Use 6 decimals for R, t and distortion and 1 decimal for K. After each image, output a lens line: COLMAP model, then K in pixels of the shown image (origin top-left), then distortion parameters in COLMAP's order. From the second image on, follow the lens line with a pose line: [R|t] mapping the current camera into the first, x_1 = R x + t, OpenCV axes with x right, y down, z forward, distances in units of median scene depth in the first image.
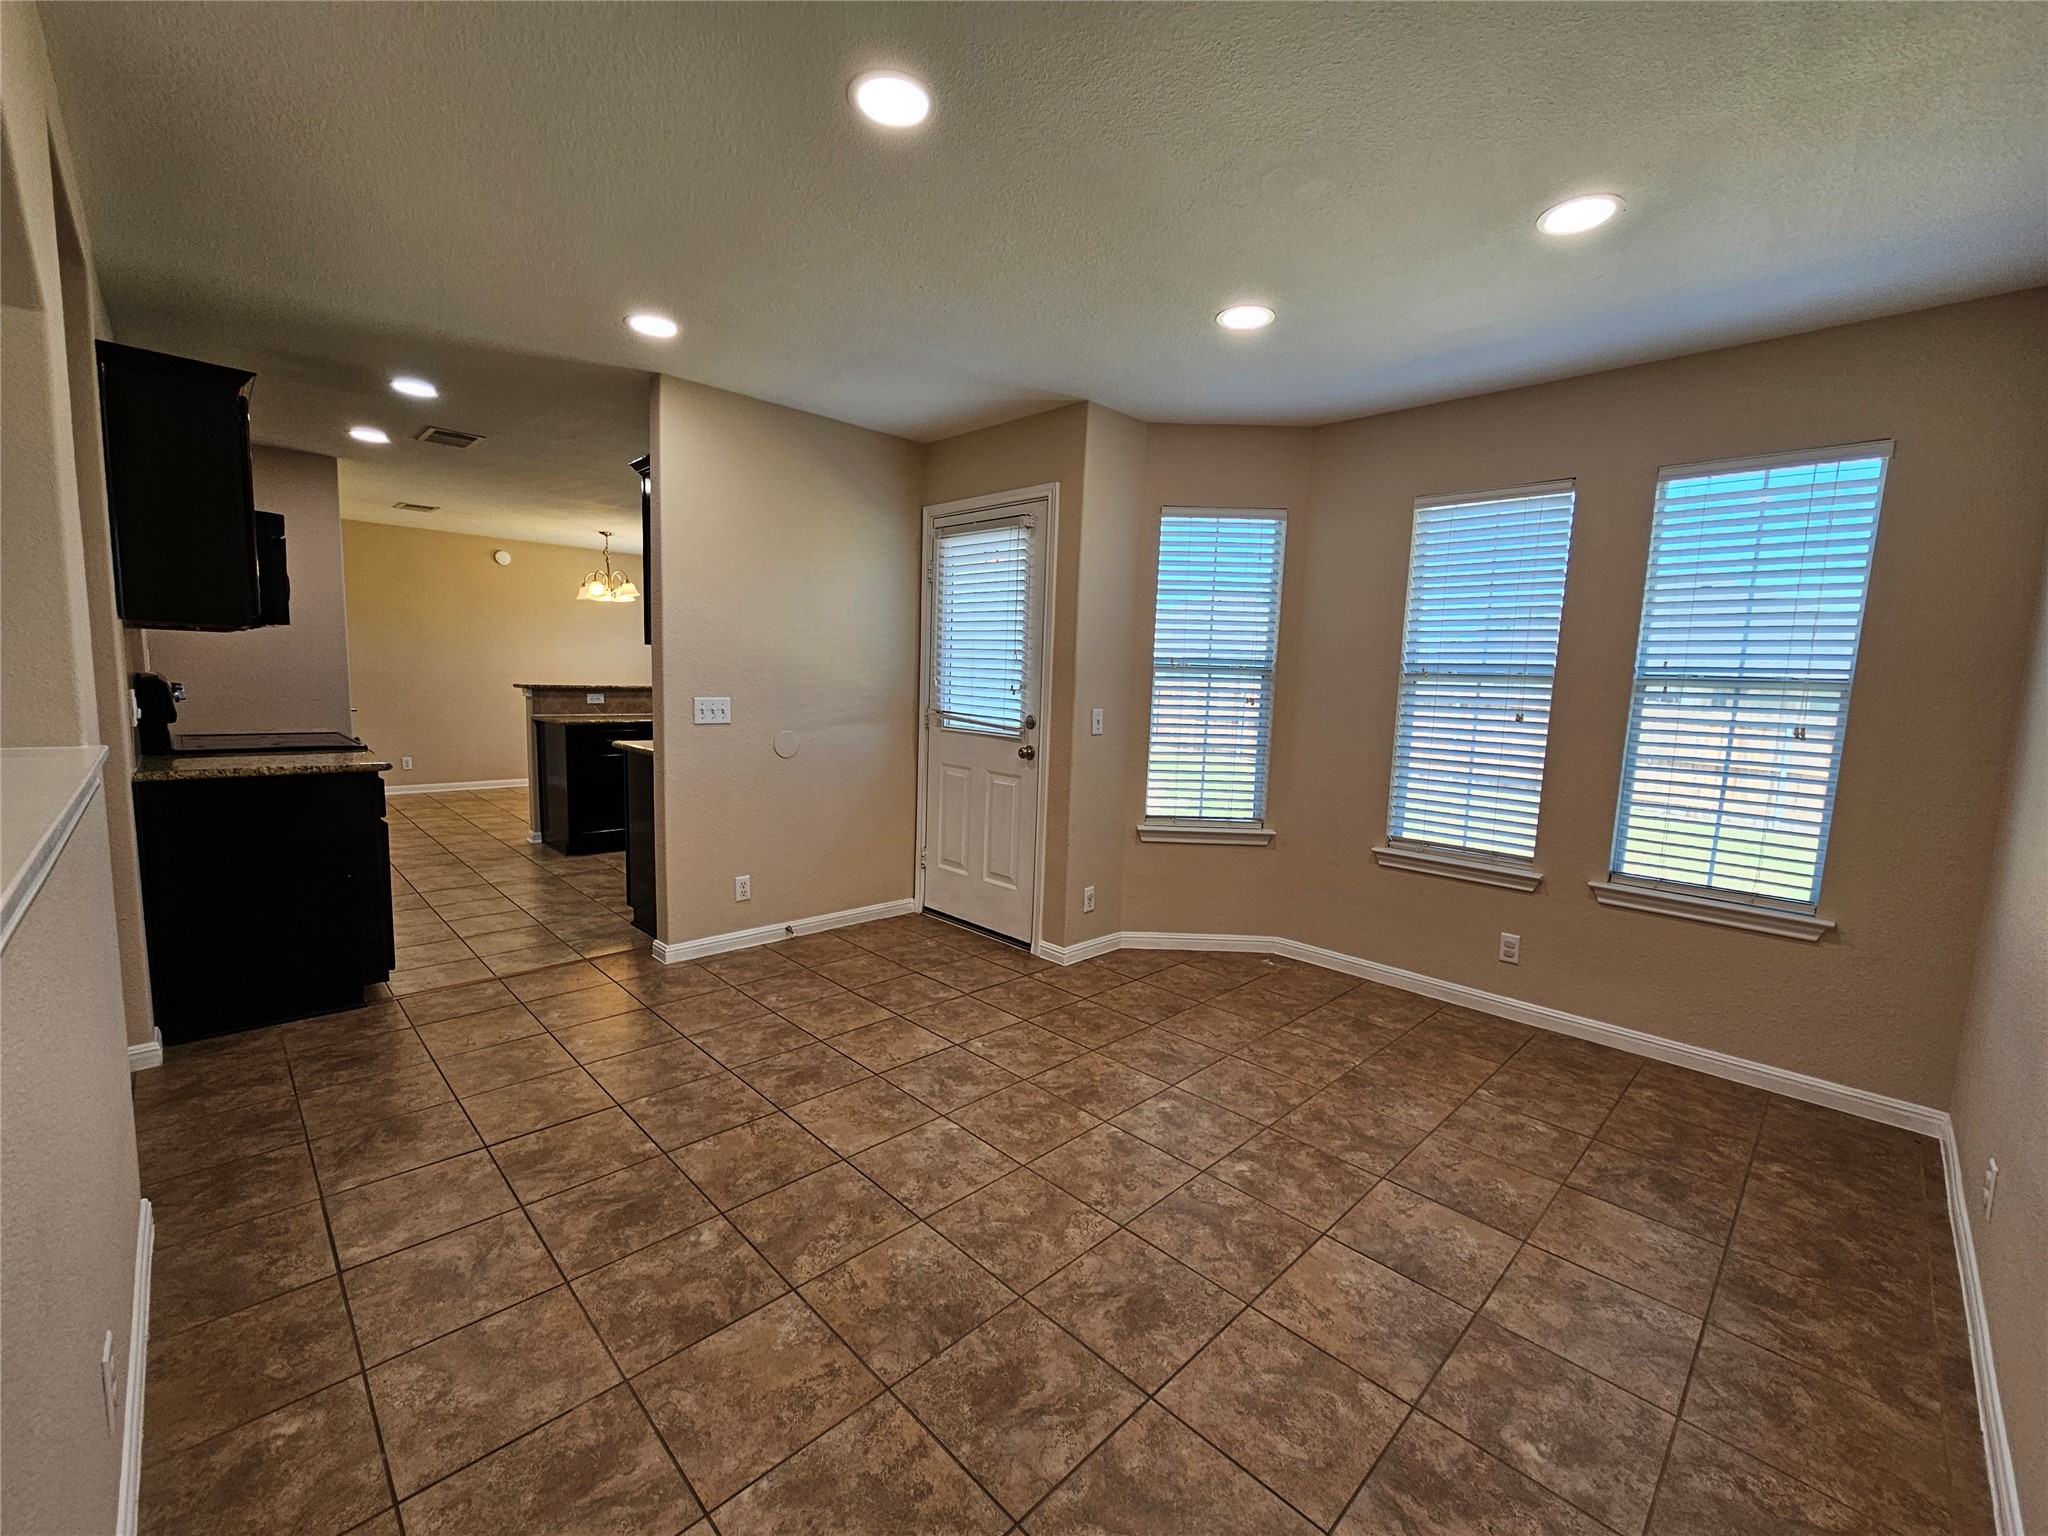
lens RADIAL K [[843.2, 0, 1023.1], [0, 843.2, 772.7], [0, 0, 1]] dist [-0.004897, 0.002709]
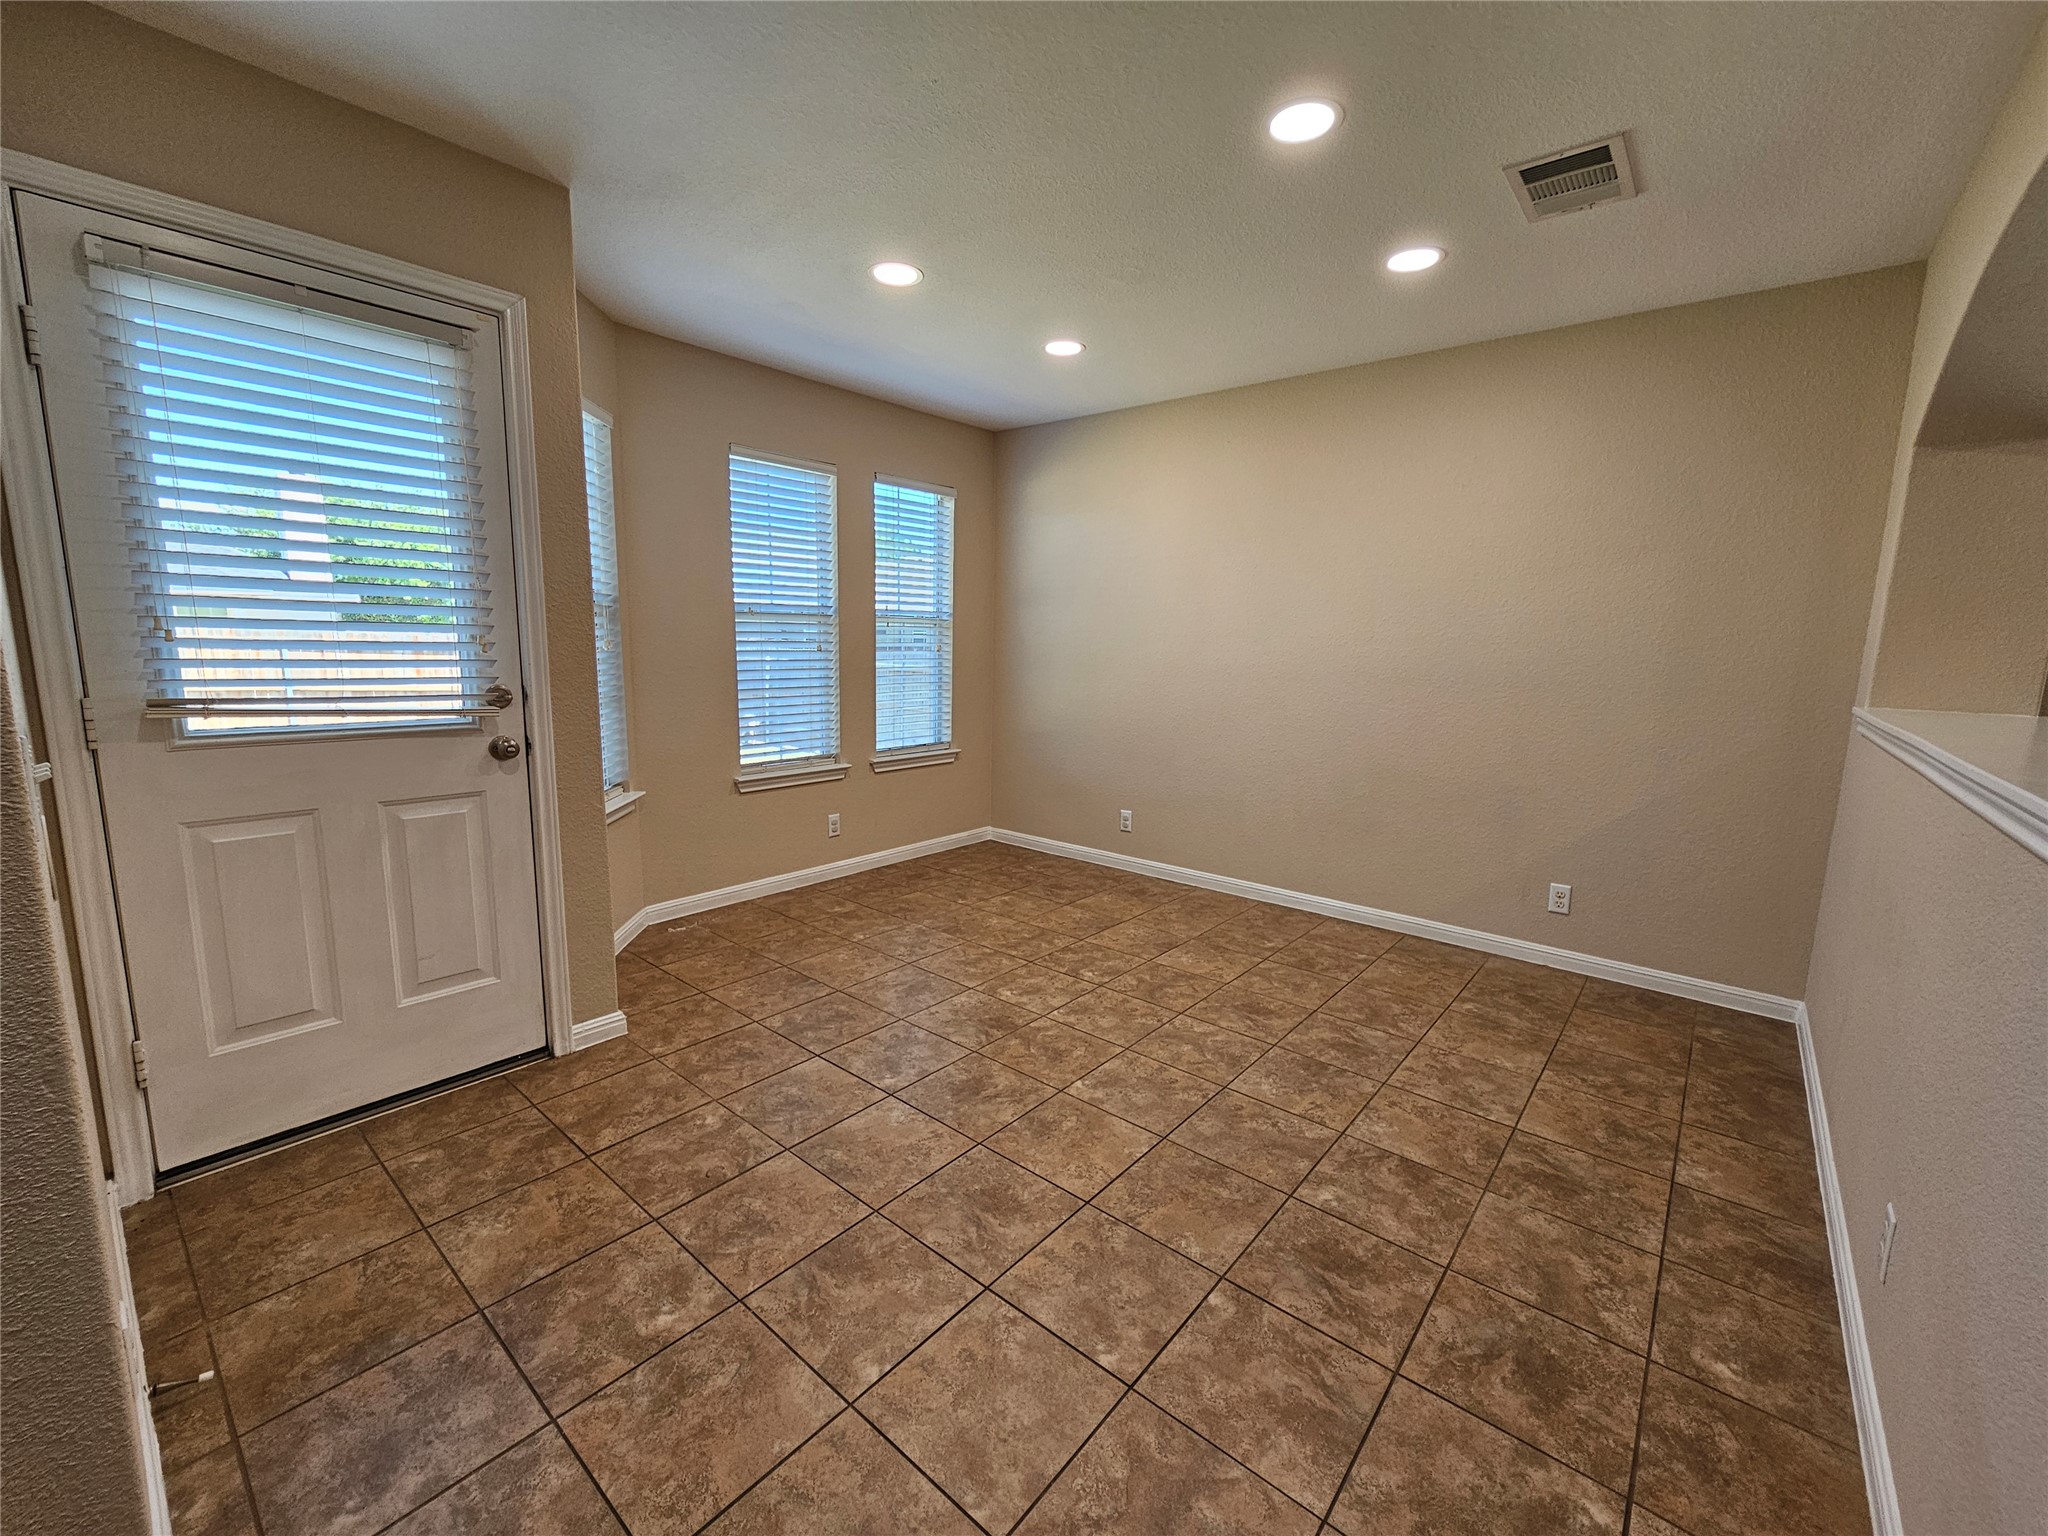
lens RADIAL K [[841.6, 0, 1019.1], [0, 841.6, 773.0], [0, 0, 1]] dist [-0.002482, -0.000288]
pose [[-0.086019, -0.195045, 0.977015, -0.918070], [0.091167, 0.974995, 0.202668, -0.142367], [-0.992114, 0.106505, -0.066086, 1.021062]]
